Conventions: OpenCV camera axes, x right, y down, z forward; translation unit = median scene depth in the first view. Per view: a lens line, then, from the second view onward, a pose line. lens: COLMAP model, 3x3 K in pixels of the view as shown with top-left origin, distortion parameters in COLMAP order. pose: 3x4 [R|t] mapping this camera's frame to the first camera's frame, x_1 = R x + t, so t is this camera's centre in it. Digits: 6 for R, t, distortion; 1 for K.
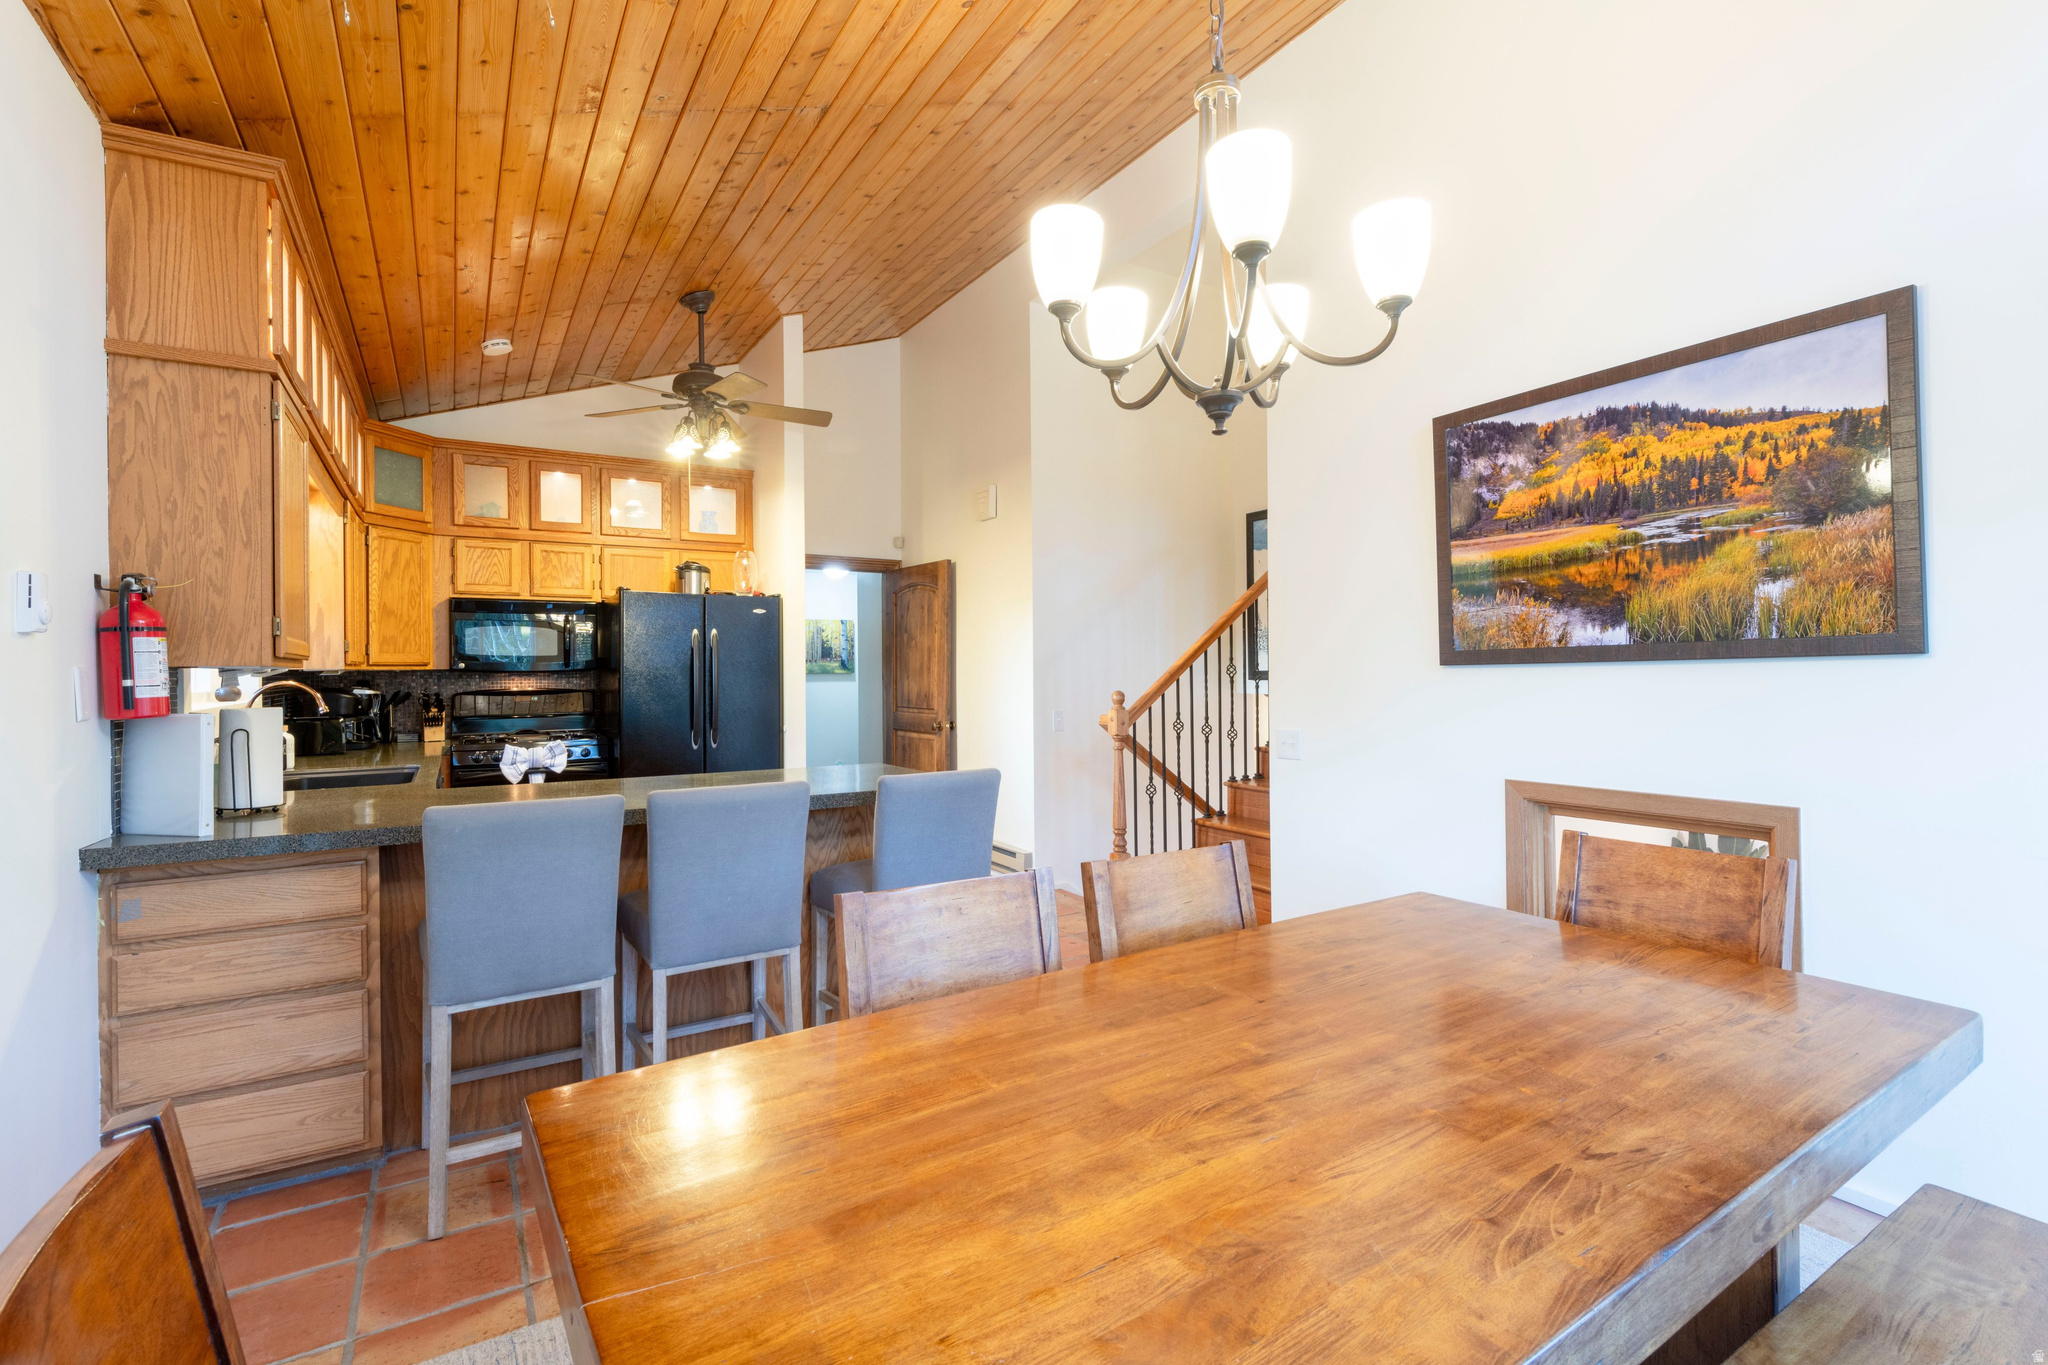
lens RADIAL K [[939.1, 0, 1032.4], [0, 939.1, 665.5], [0, 0, 1]] dist [0.004364, -0.002066]
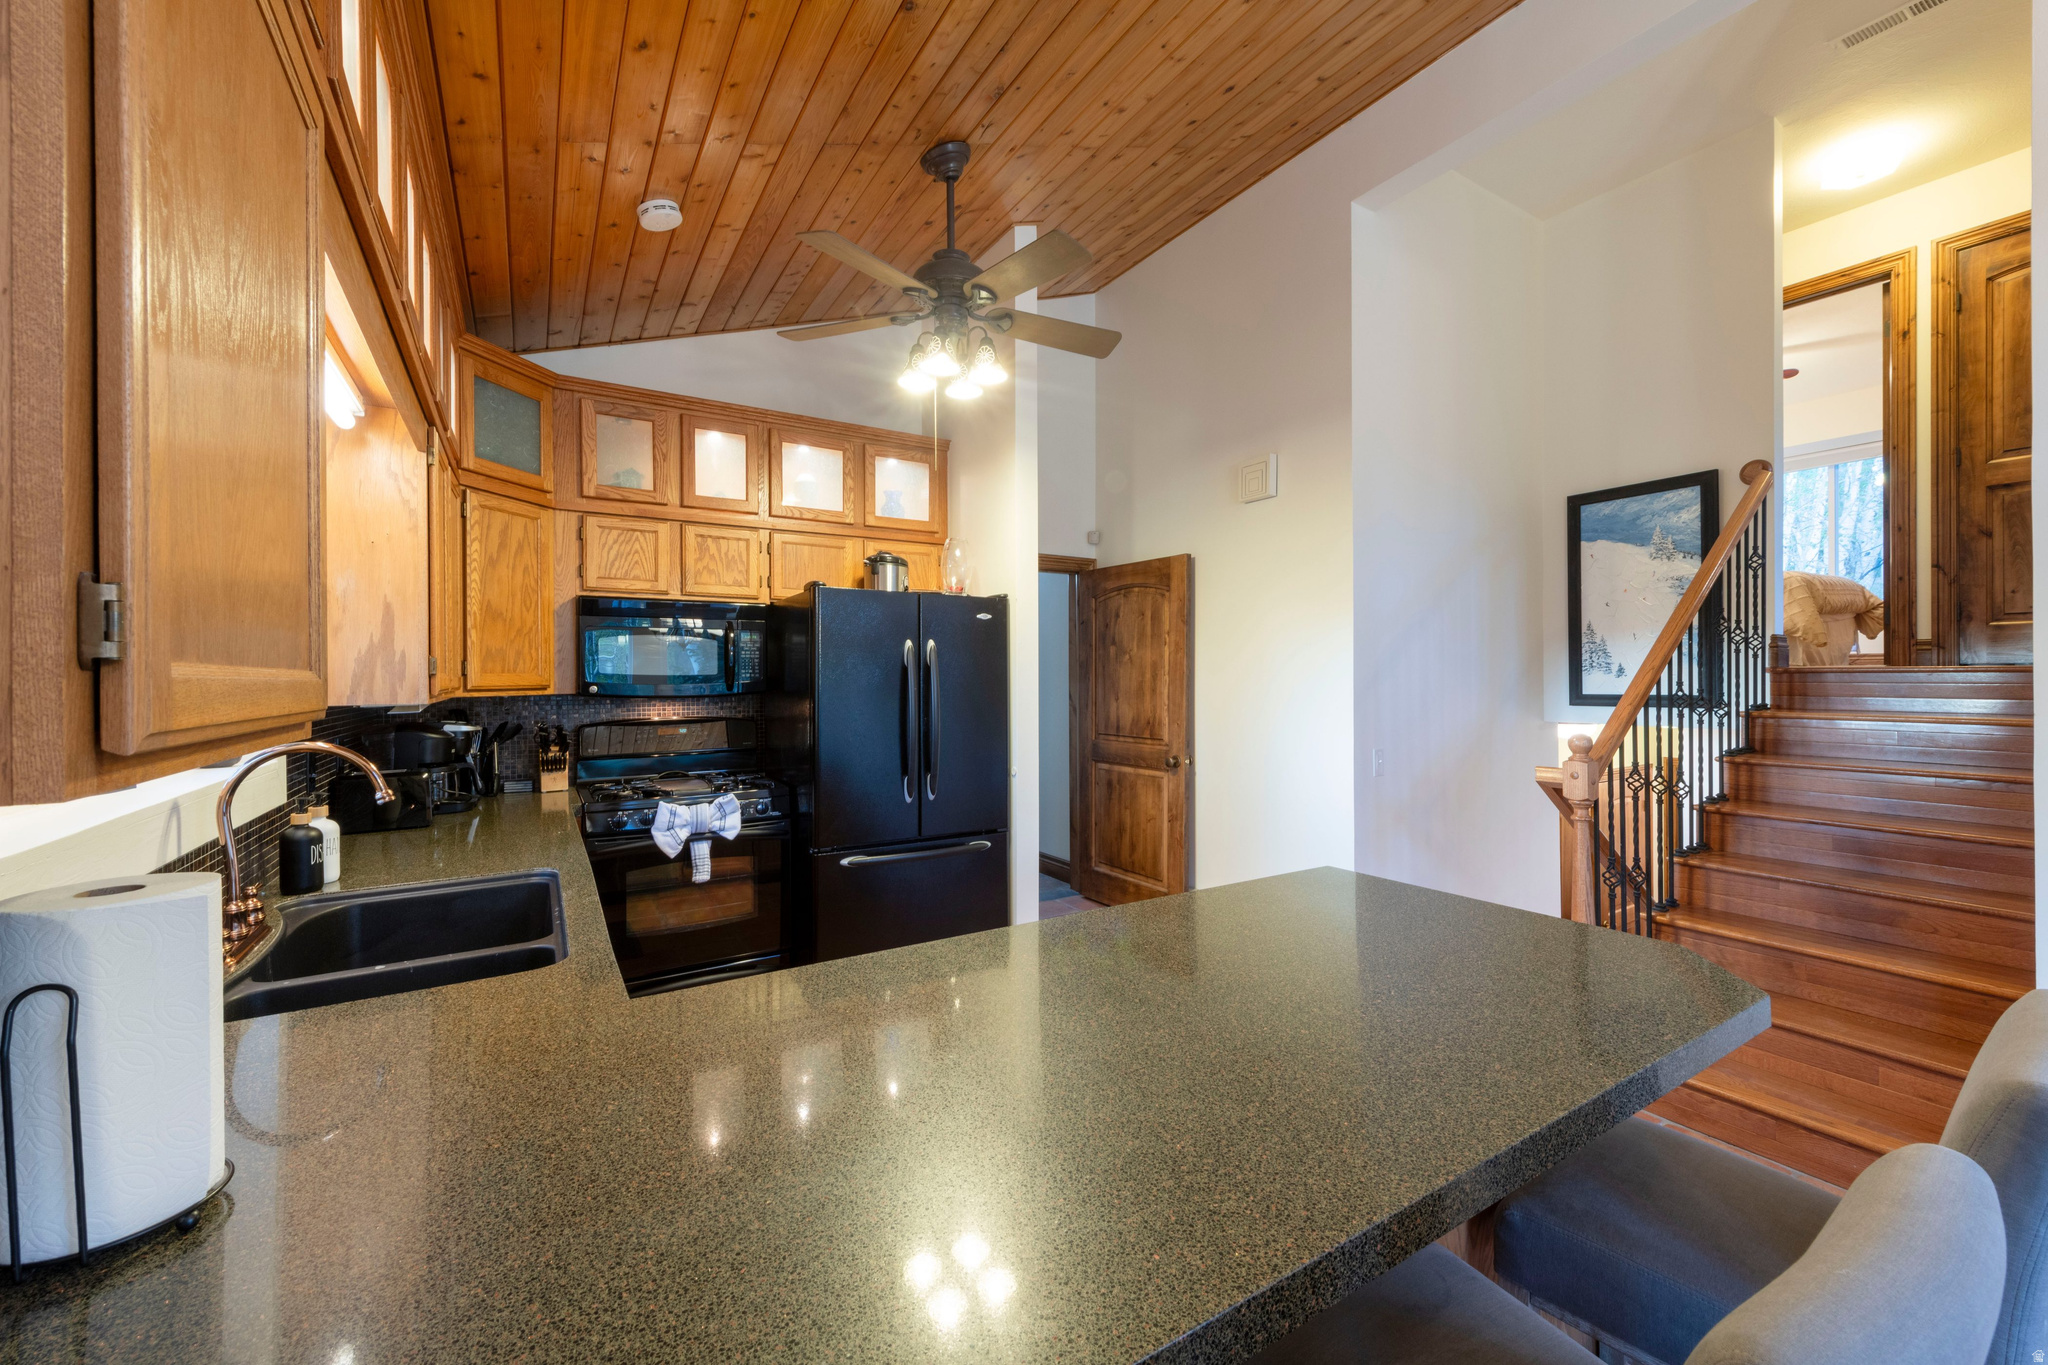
lens RADIAL K [[803.8, 0, 1030.3], [0, 803.8, 673.7], [0, 0, 1]] dist [0.007906, -0.001473]
pose [[0.999992, 0.001626, 0.003611, -0.263537], [-0.001631, 0.999998, 0.001249, -0.012933], [-0.003609, -0.001255, 0.999993, 0.364776]]
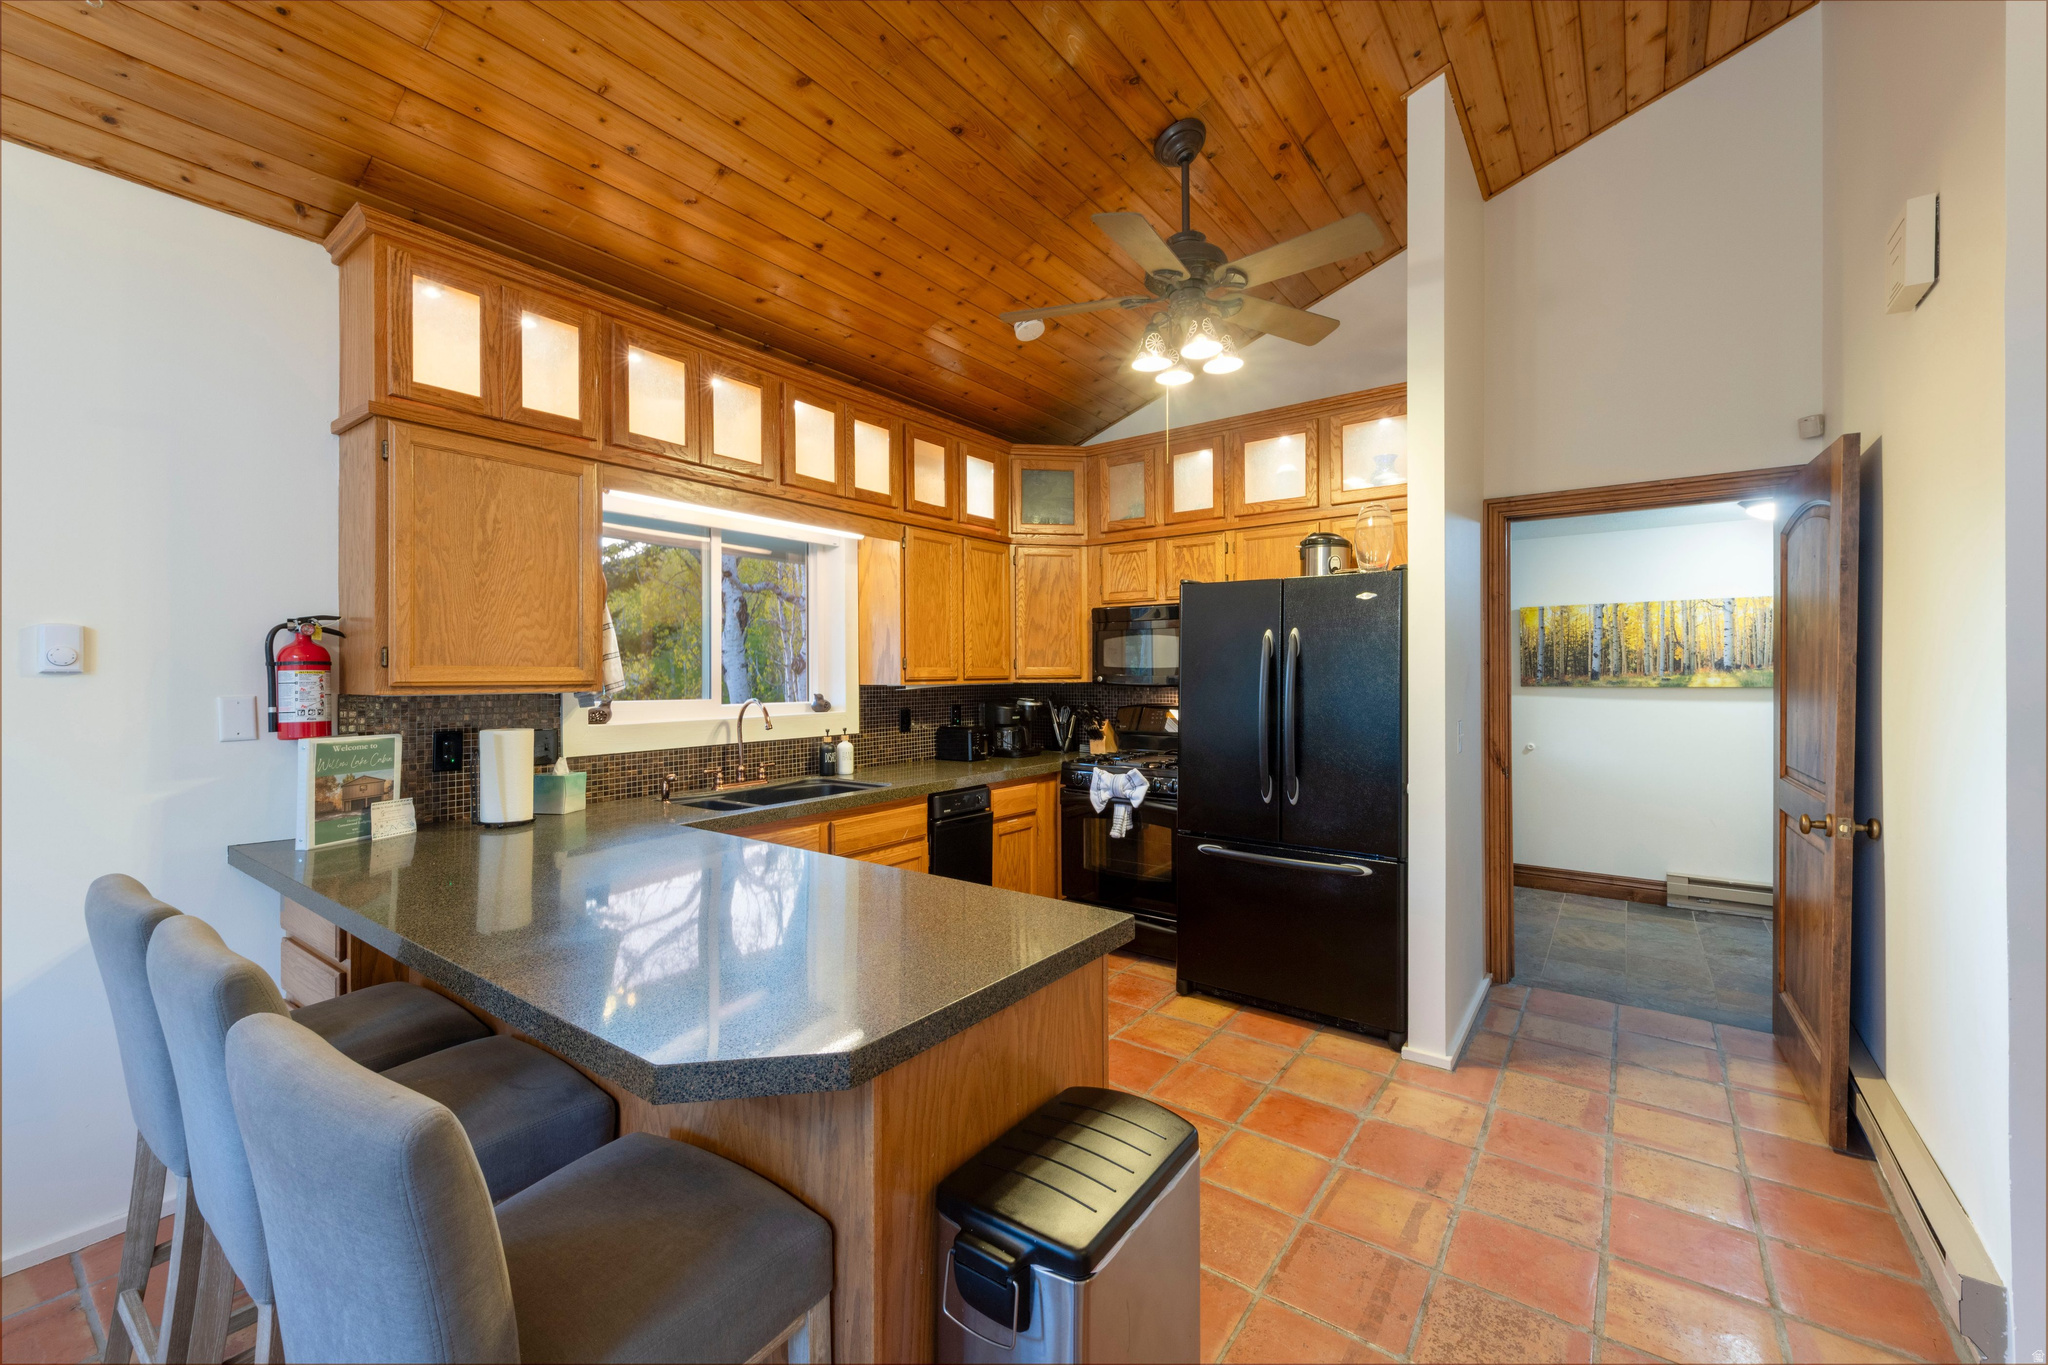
lens RADIAL K [[841.4, 0, 1022.2], [0, 841.4, 676.0], [0, 0, 1]] dist [0.002851, -0.000427]
pose [[0.352500, 0.005844, -0.935794, 0.159823], [0.002238, 0.999972, 0.007088, -0.008950], [0.935809, -0.004593, 0.352477, 0.607260]]
